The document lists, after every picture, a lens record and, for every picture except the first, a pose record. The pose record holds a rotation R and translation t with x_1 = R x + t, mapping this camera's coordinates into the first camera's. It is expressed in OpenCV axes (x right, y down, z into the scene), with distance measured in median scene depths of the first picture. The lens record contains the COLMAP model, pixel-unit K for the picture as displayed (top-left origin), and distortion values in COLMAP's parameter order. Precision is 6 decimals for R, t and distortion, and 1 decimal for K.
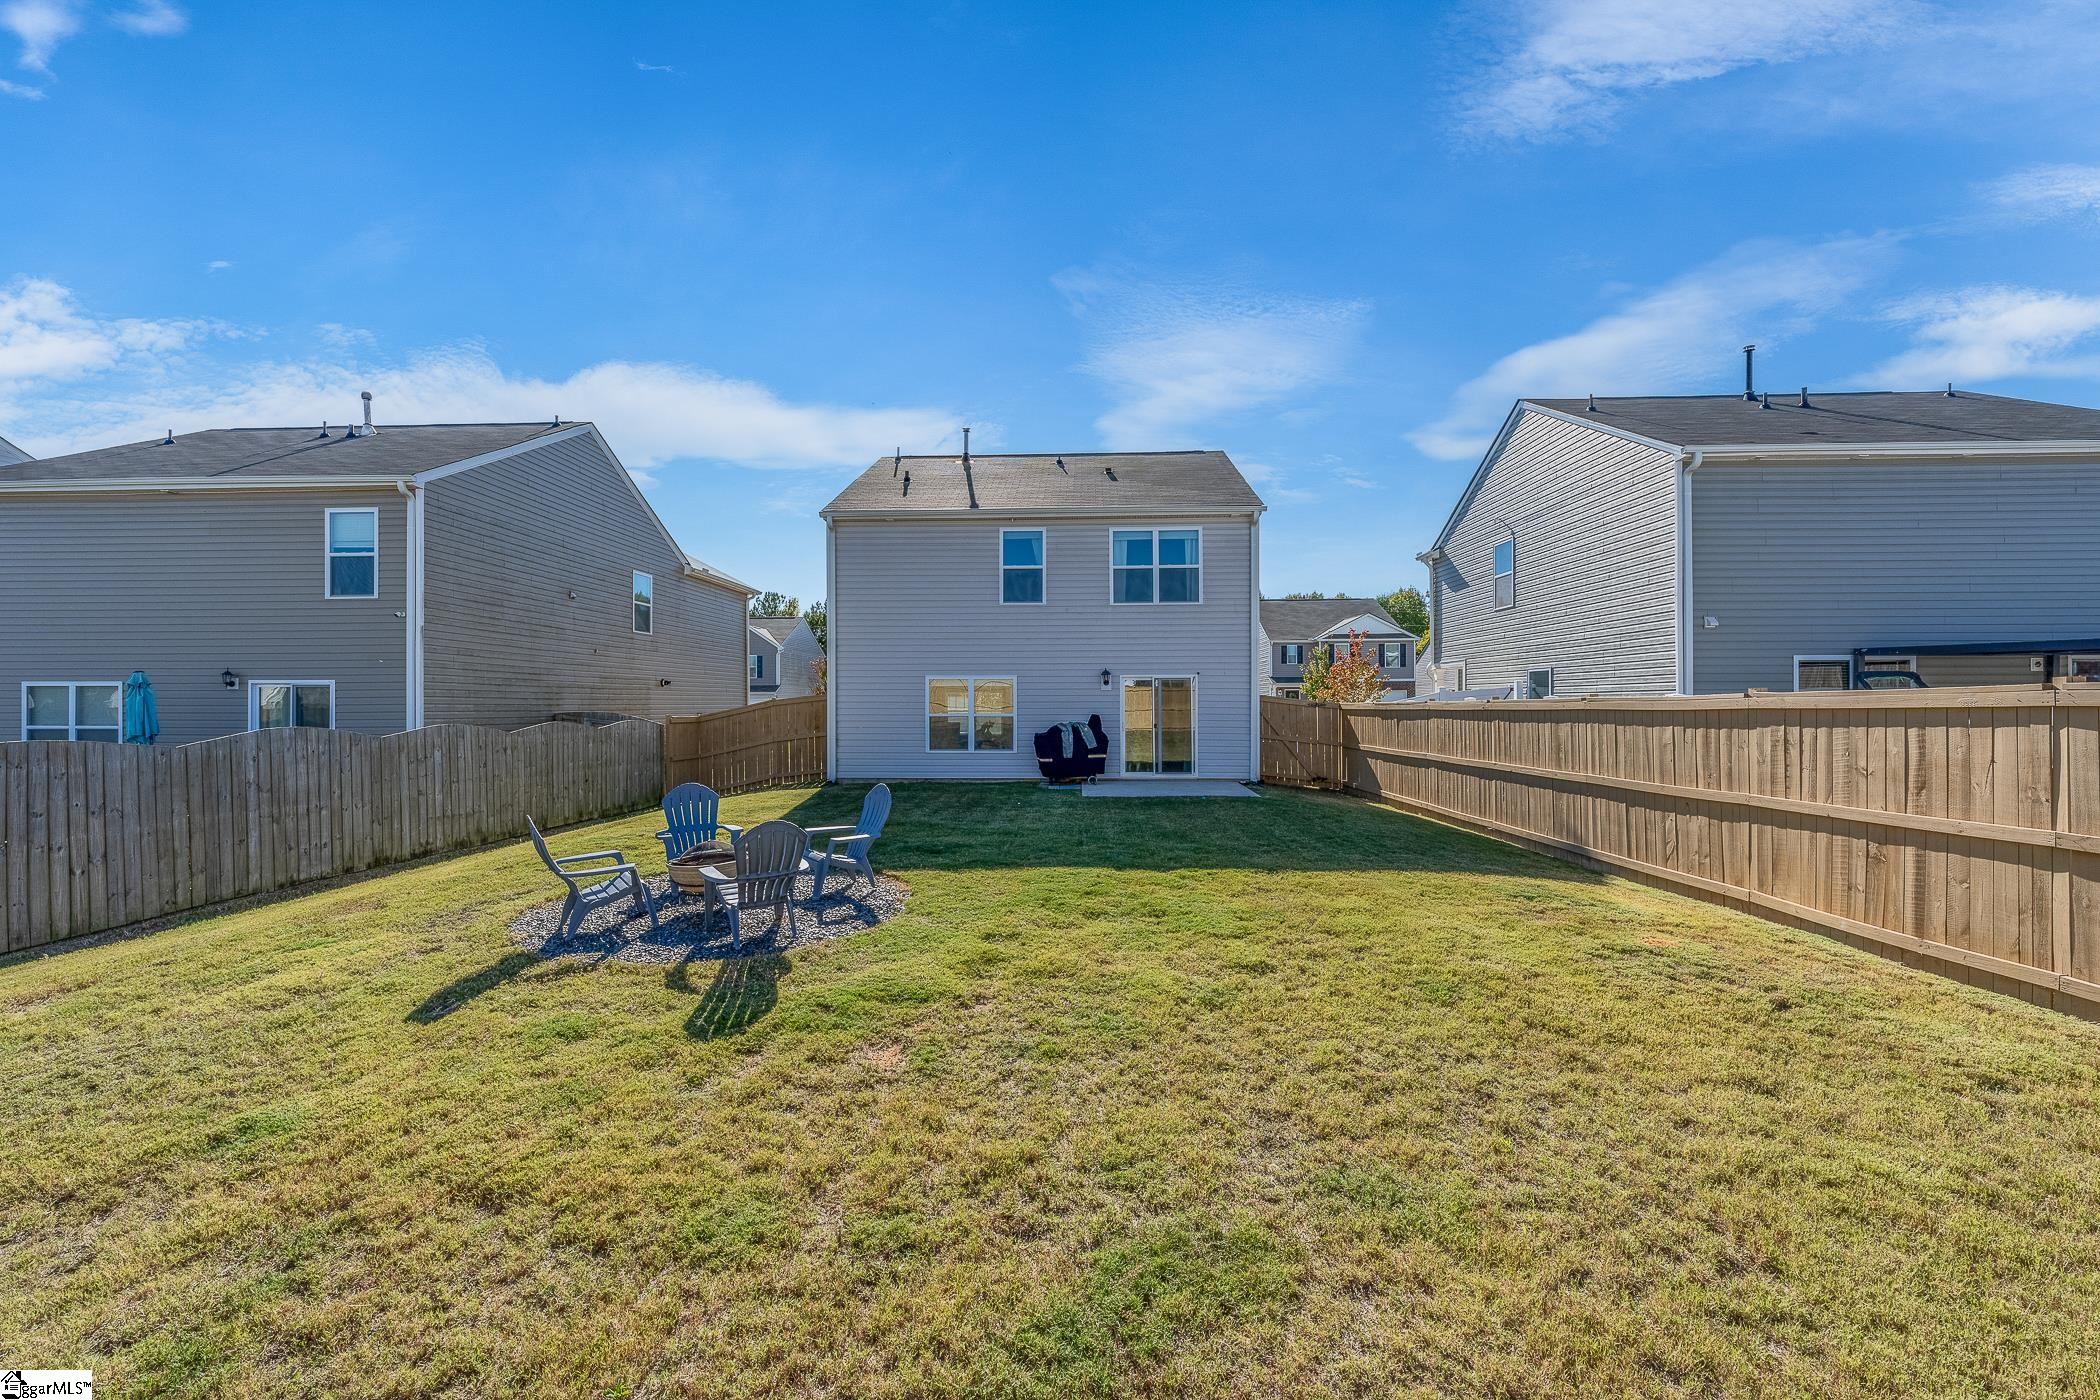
lens RADIAL K [[856.9, 0, 1048.7], [0, 856.9, 700.0], [0, 0, 1]] dist [-0.001344, -0.000782]
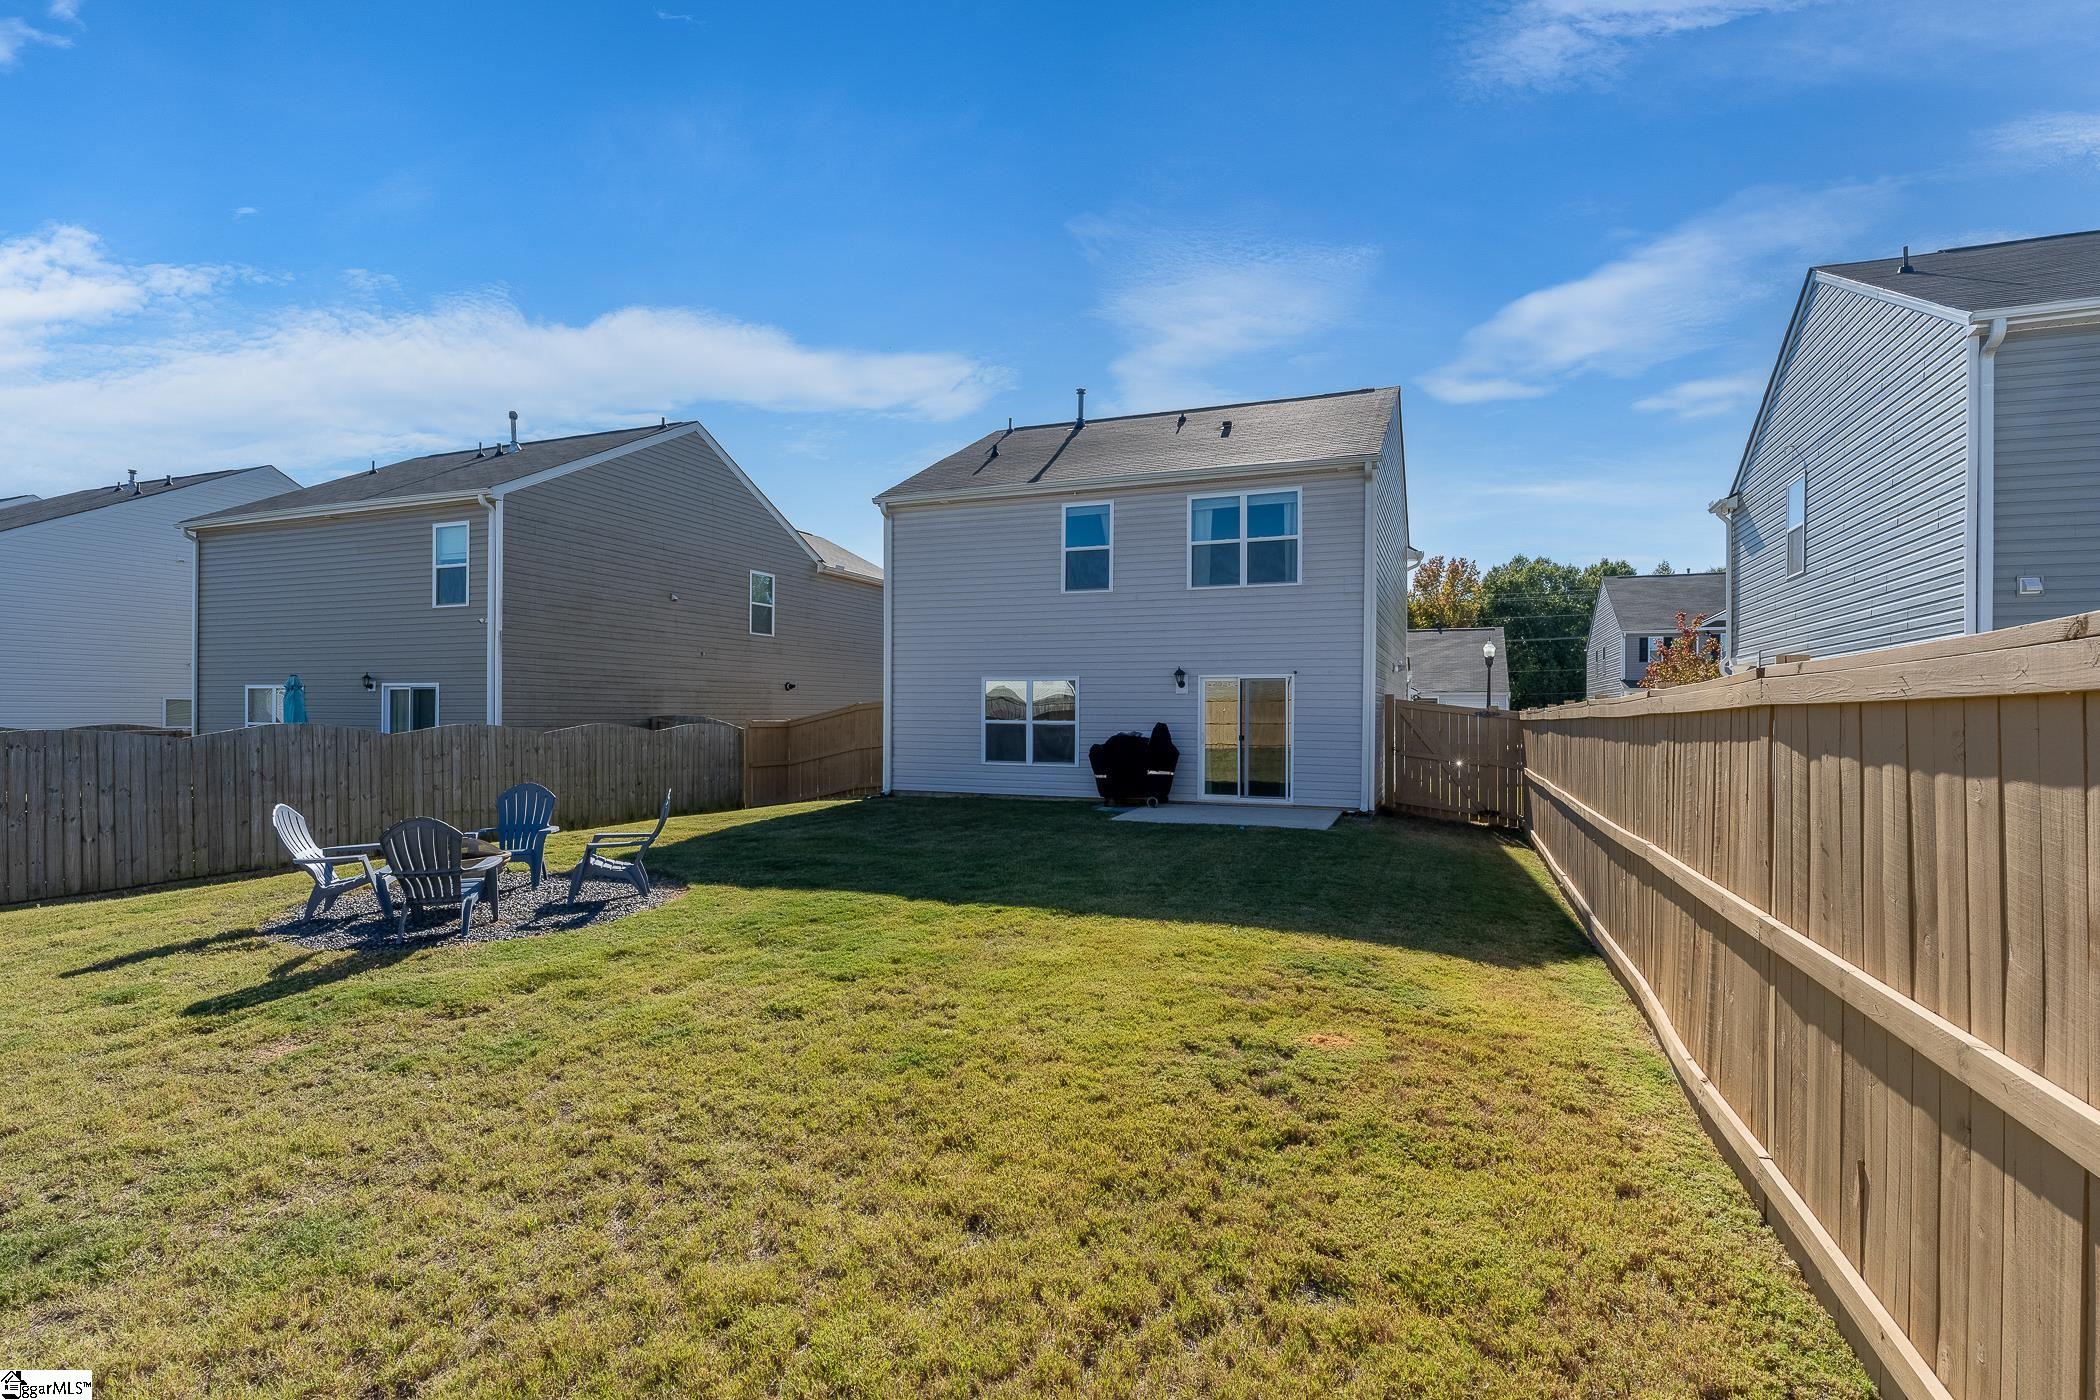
lens RADIAL K [[1002.2, 0, 1054.7], [0, 1002.2, 715.3], [0, 0, 1]] dist [-0.002351, -0.000229]
pose [[0.944520, 0.008115, -0.328353, 0.316369], [-0.006224, 0.999957, 0.006810, 0.004254], [0.328394, -0.004389, 0.944531, 0.060843]]
